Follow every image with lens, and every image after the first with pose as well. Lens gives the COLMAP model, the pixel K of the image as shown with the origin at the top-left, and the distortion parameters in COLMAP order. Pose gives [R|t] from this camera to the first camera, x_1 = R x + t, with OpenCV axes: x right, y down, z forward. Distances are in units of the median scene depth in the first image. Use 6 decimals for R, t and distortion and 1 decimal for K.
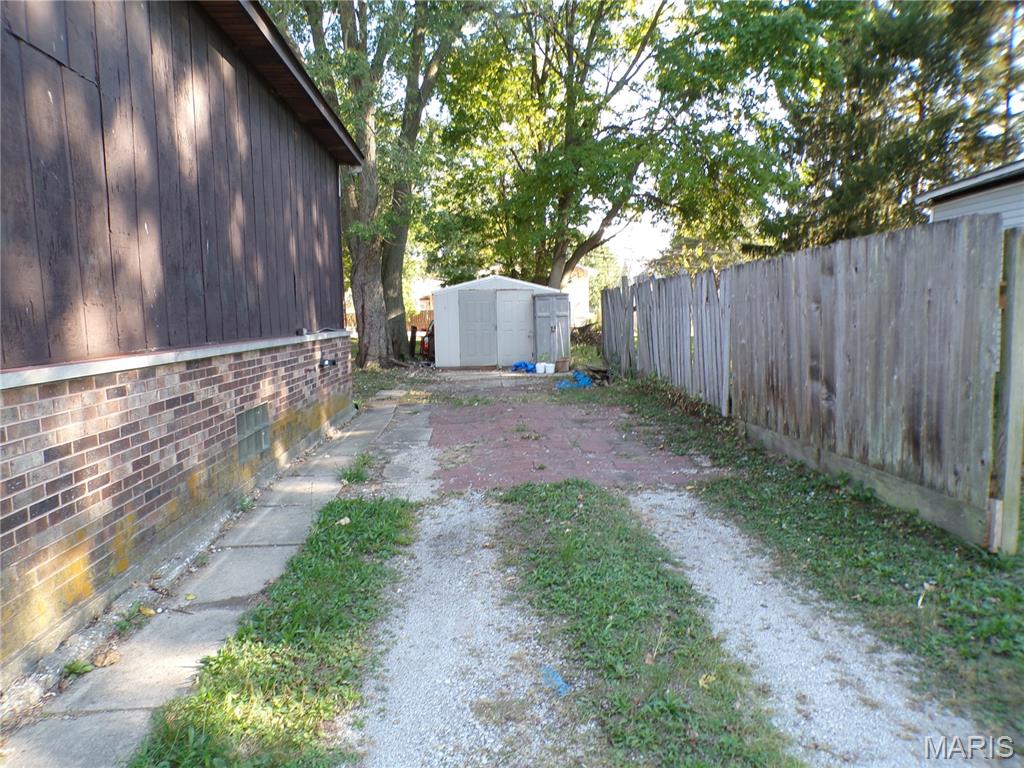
lens RADIAL K [[710.0, 0, 511.1], [0, 710.0, 386.1], [0, 0, 1]] dist [-0.063158, 0.006303]
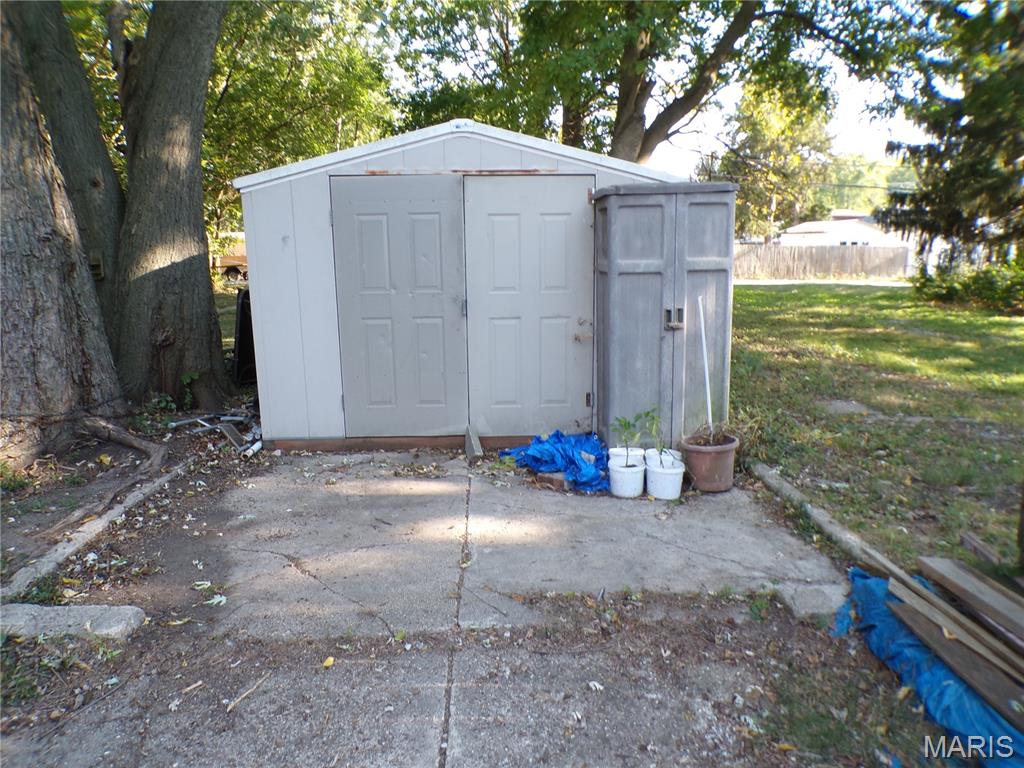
lens RADIAL K [[710.0, 0, 510.8], [0, 710.0, 383.1], [0, 0, 1]] dist [-0.063158, 0.006303]
pose [[0.999946, 0.005392, -0.008877, 0.000501], [-0.004465, 0.994845, 0.101304, -0.083540], [0.009377, -0.101259, 0.994816, 0.732624]]
